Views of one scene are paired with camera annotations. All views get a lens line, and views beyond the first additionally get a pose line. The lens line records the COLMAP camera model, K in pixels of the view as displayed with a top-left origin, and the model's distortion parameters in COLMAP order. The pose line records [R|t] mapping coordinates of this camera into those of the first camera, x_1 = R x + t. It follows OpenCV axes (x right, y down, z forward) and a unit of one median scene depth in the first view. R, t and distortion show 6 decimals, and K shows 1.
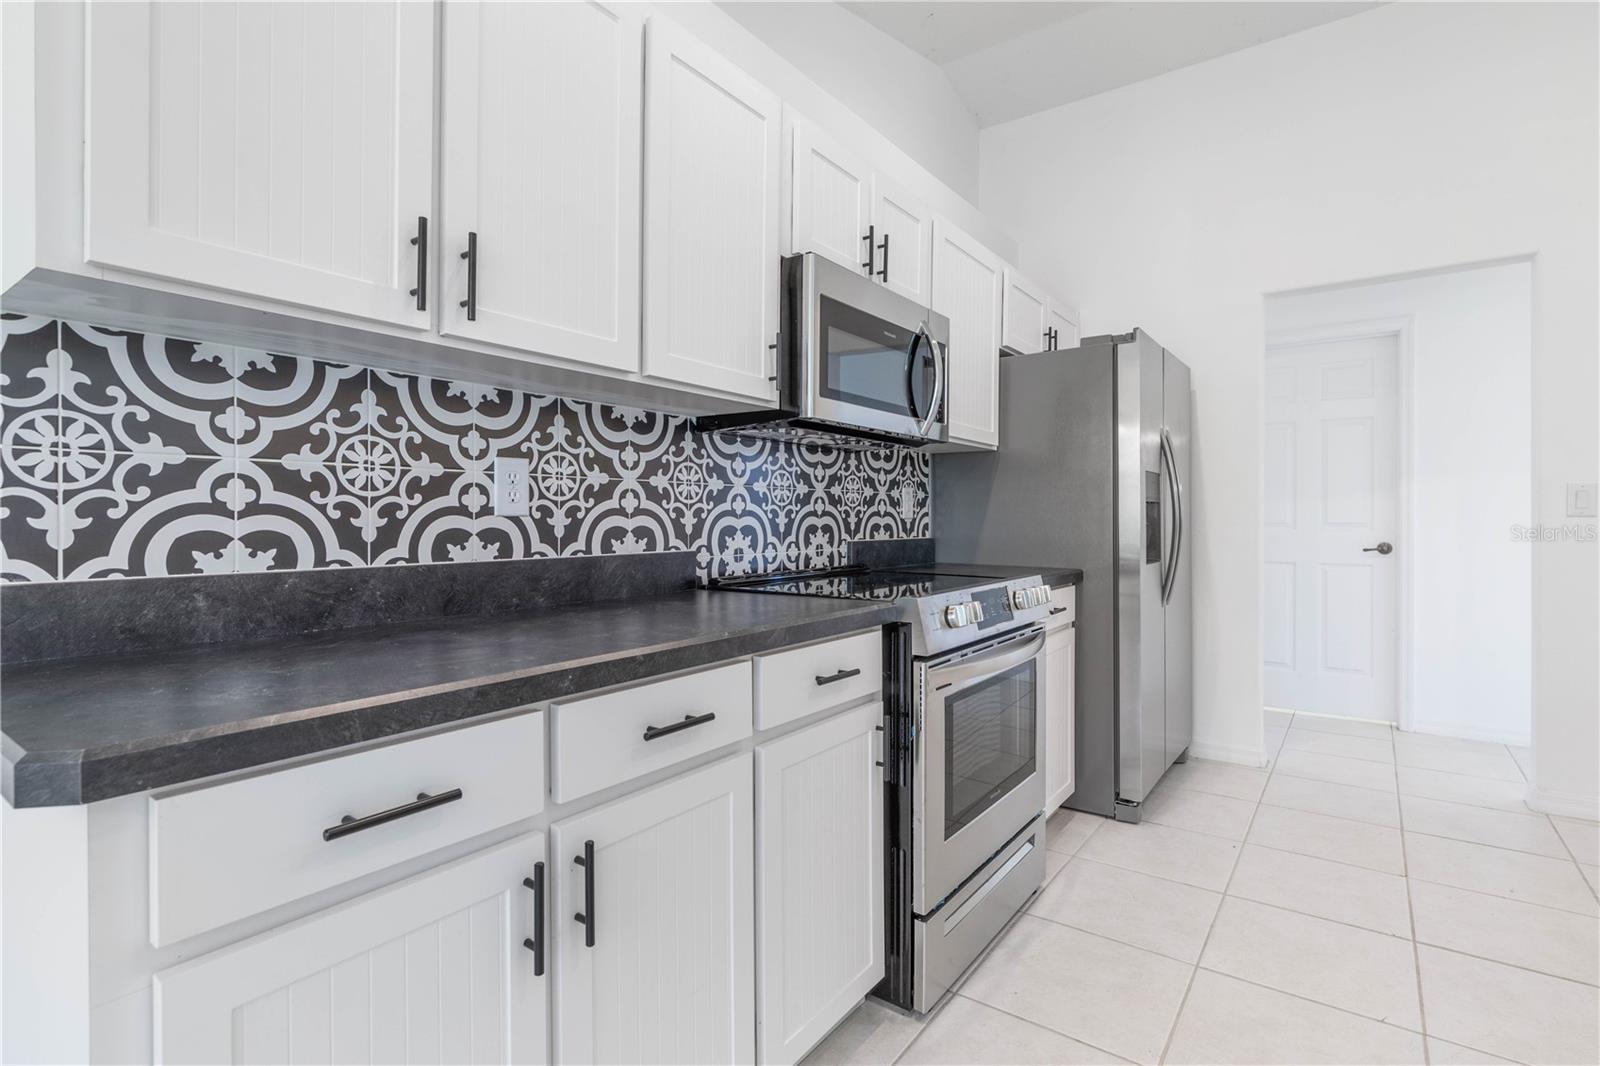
lens RADIAL K [[721.3, 0, 800.0], [0, 721.3, 524.5], [0, 0, 1]] dist [0.000016, -0.007923]
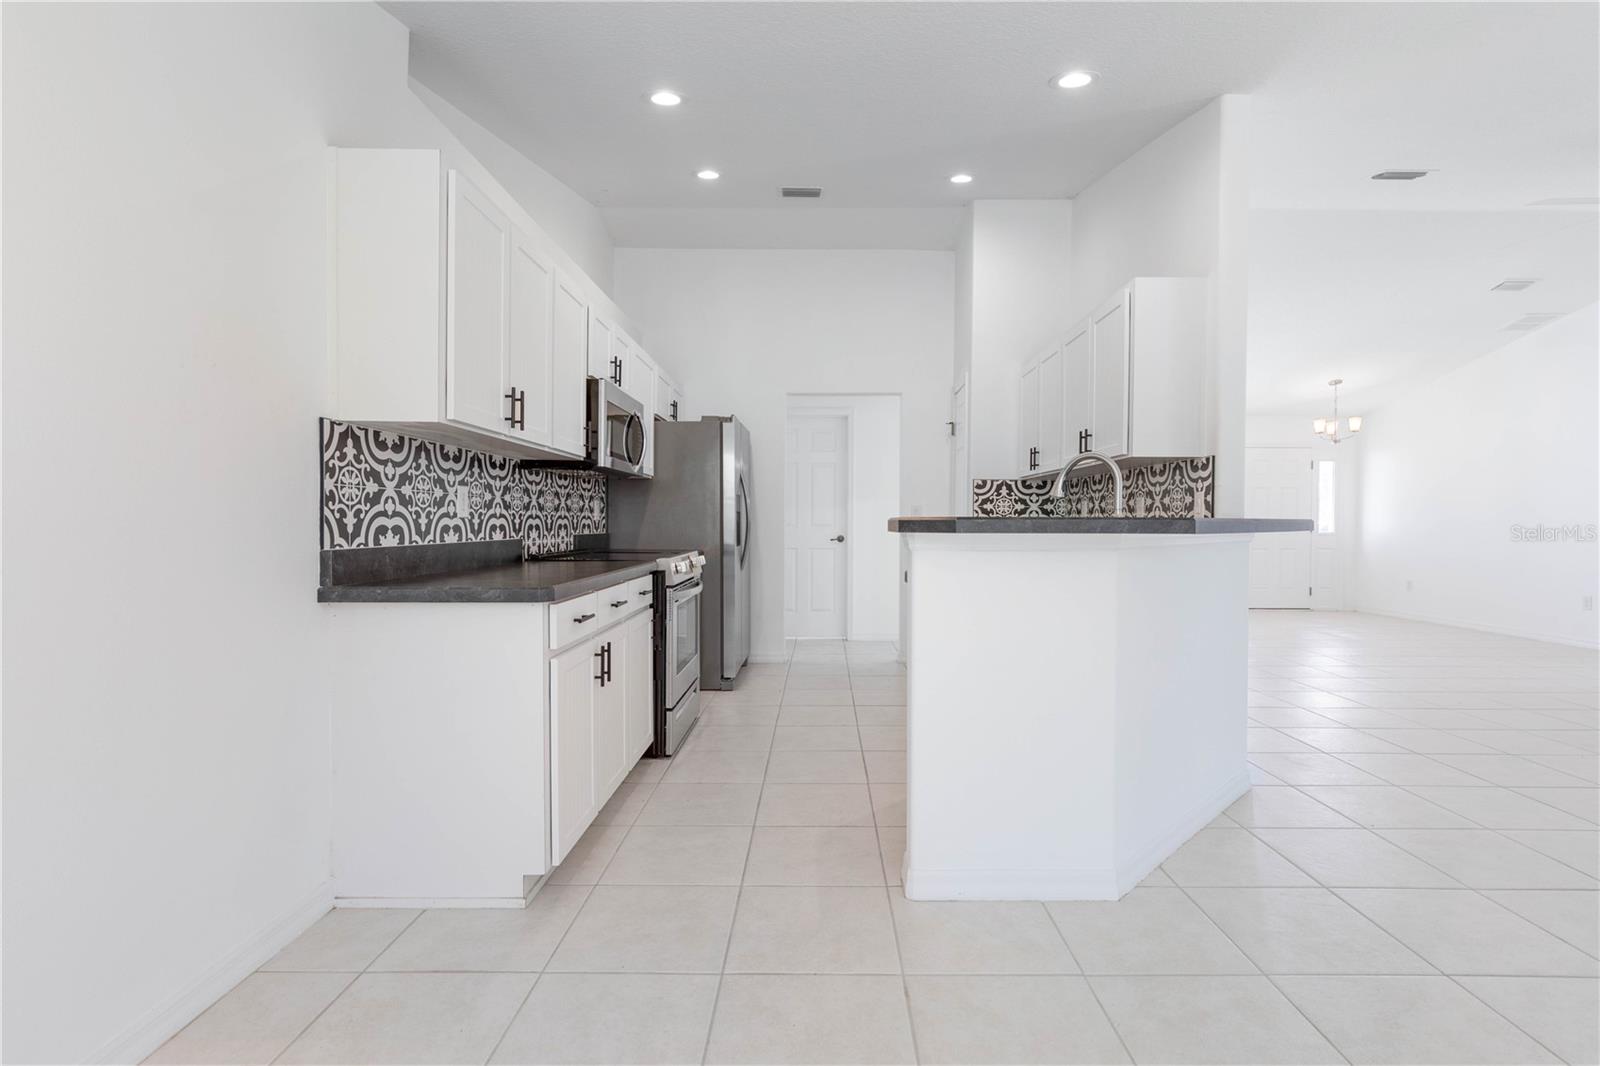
lens RADIAL K [[721.3, 0, 800.0], [0, 721.3, 524.5], [0, 0, 1]] dist [0.000016, -0.007923]
pose [[0.809903, 0.004324, 0.586548, -0.506667], [-0.003070, 0.999990, -0.003133, 0.004935], [-0.586556, 0.000736, 0.809908, -0.621090]]
